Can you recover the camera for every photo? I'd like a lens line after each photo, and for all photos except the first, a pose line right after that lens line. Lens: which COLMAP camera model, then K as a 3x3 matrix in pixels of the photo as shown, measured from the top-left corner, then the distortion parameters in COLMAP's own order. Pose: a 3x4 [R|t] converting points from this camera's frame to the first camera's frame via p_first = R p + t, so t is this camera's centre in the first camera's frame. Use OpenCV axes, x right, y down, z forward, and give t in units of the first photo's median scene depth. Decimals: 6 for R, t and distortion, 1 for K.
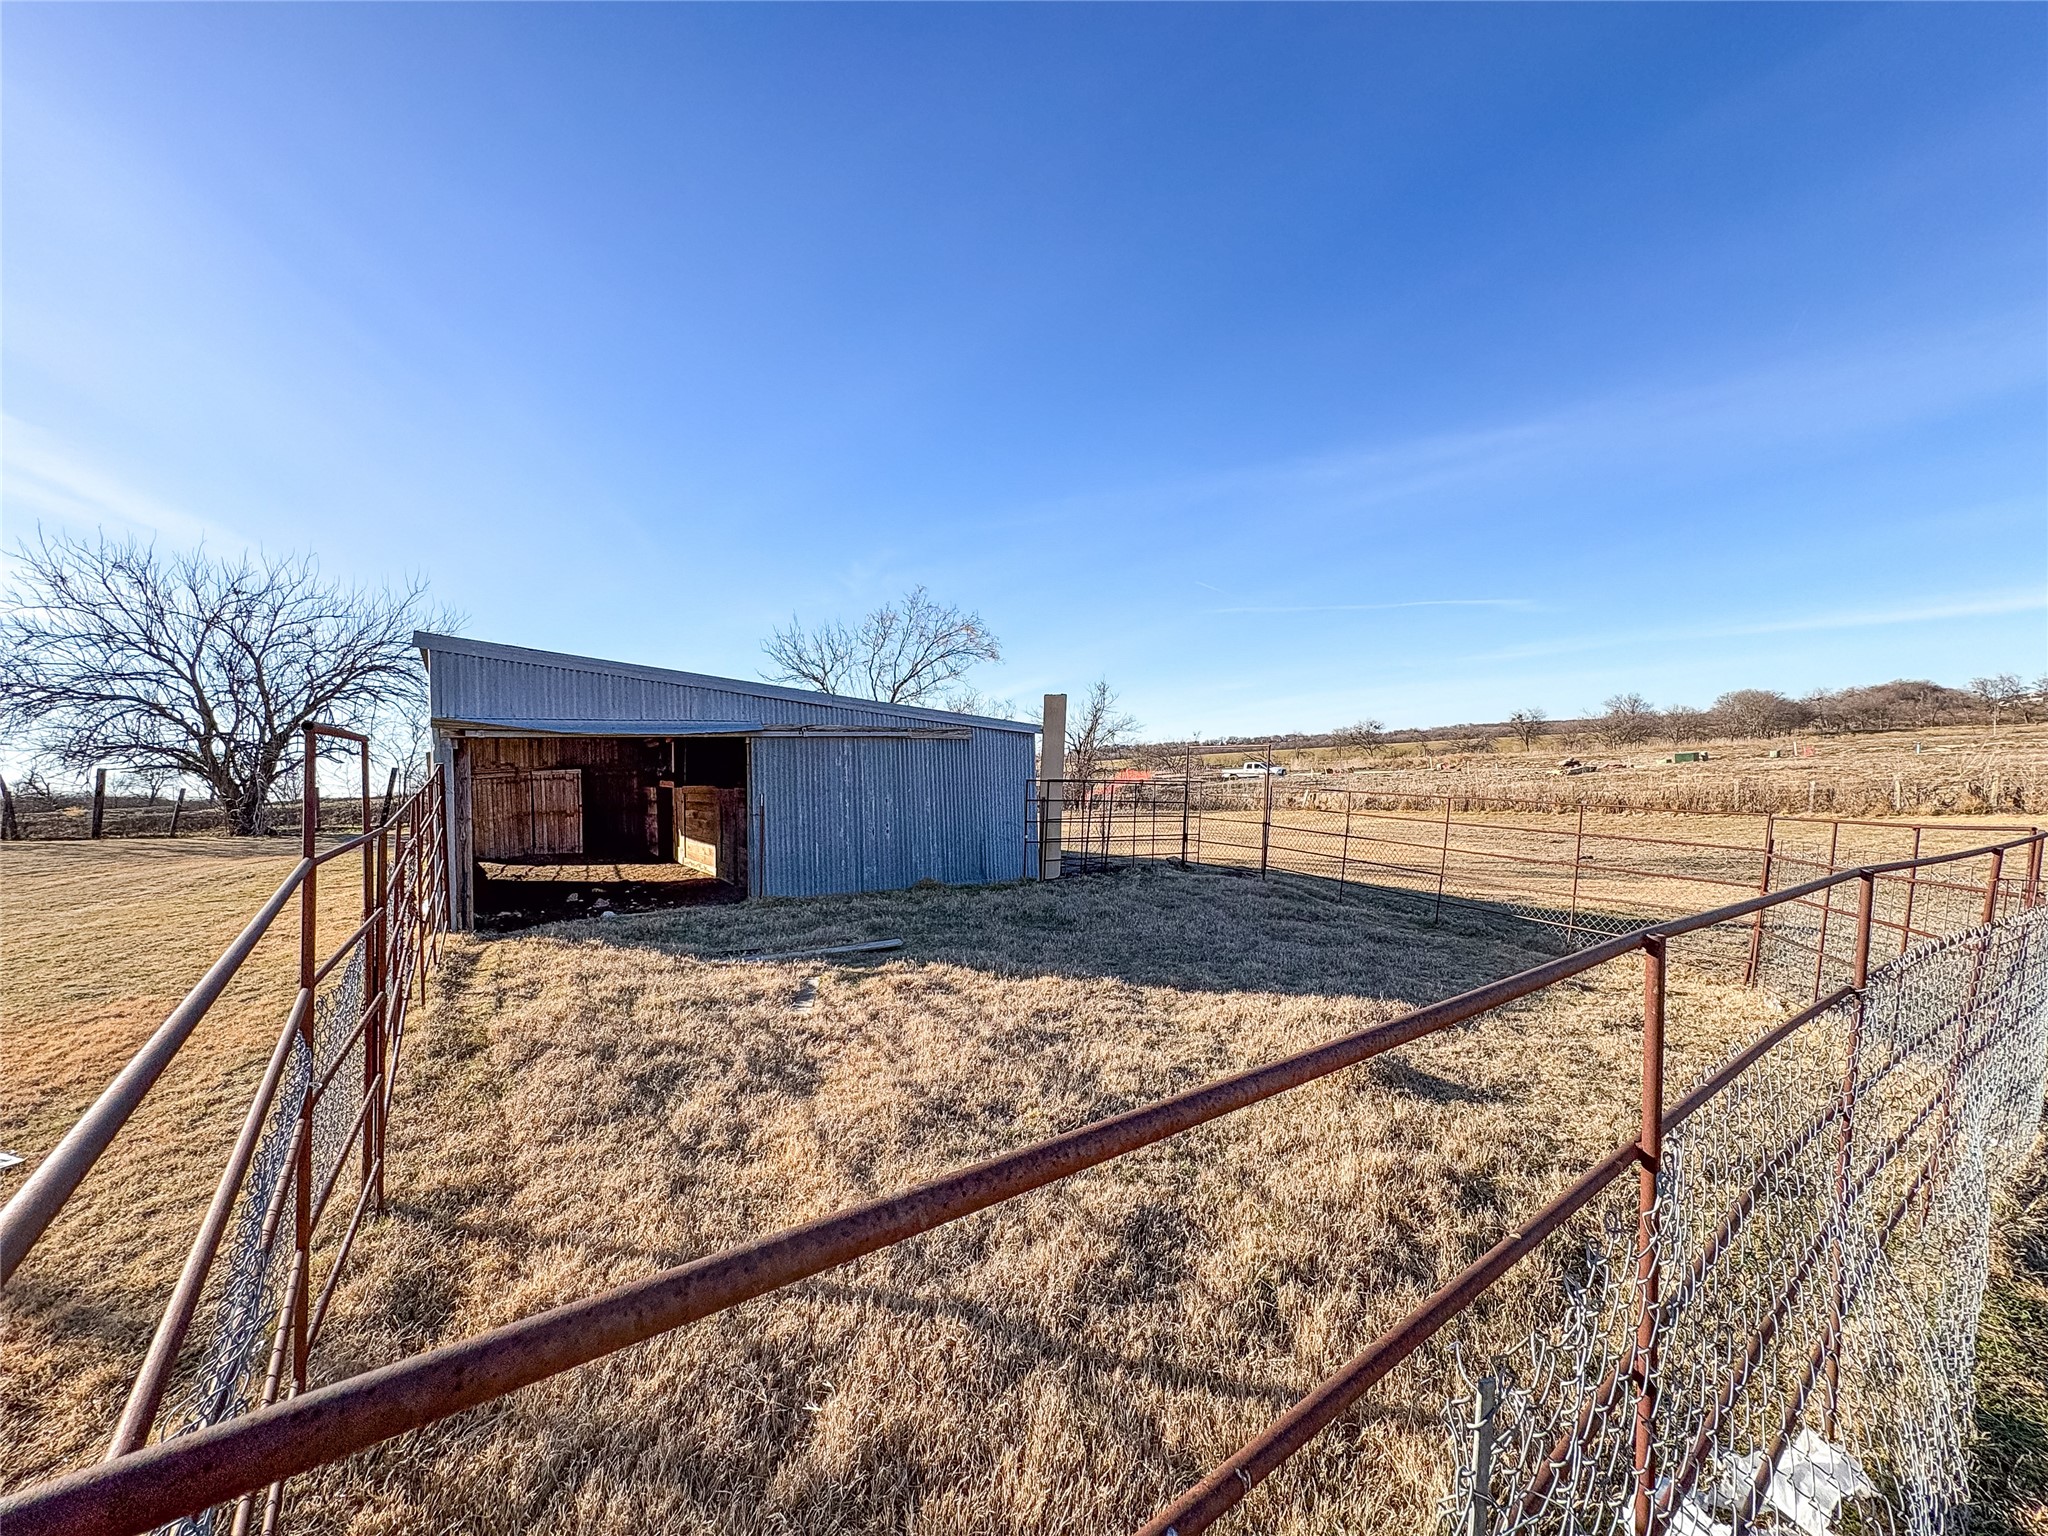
lens RADIAL K [[811.4, 0, 1024.1], [0, 811.4, 770.8], [0, 0, 1]] dist [-0.000951, 0.000254]
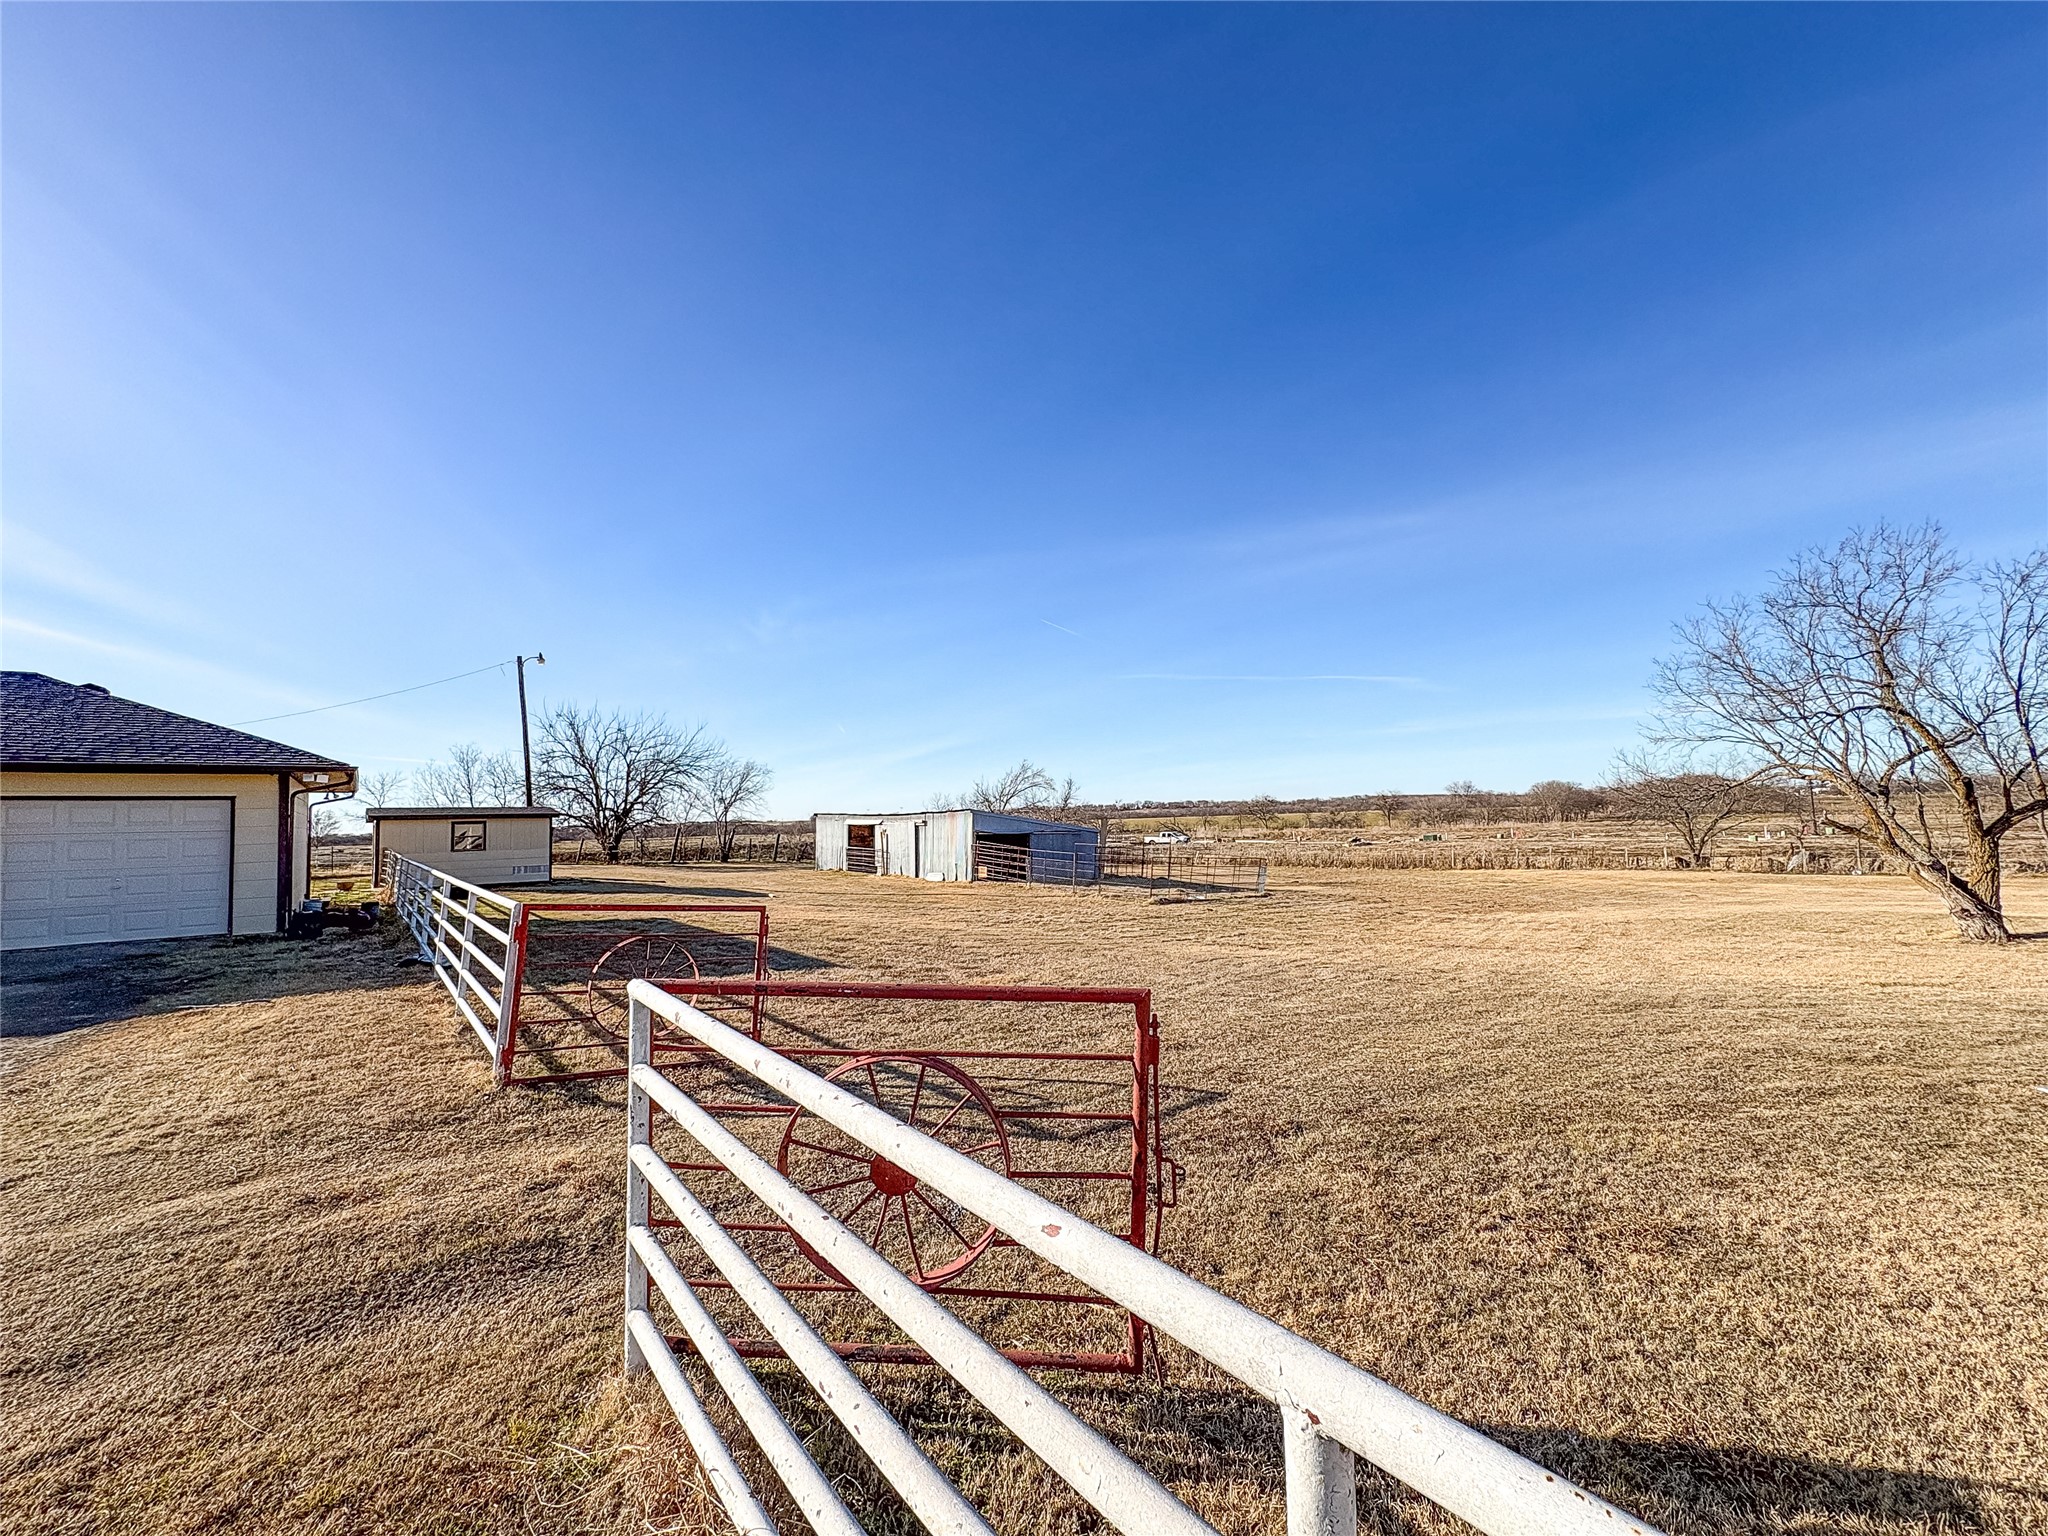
lens RADIAL K [[811.4, 0, 1024.1], [0, 811.4, 770.8], [0, 0, 1]] dist [-0.000951, 0.000254]
pose [[0.994530, 0.031434, 0.099608, -0.045379], [-0.024340, 0.997133, -0.071645, -0.004275], [-0.101574, 0.068829, 0.992444, -0.160823]]
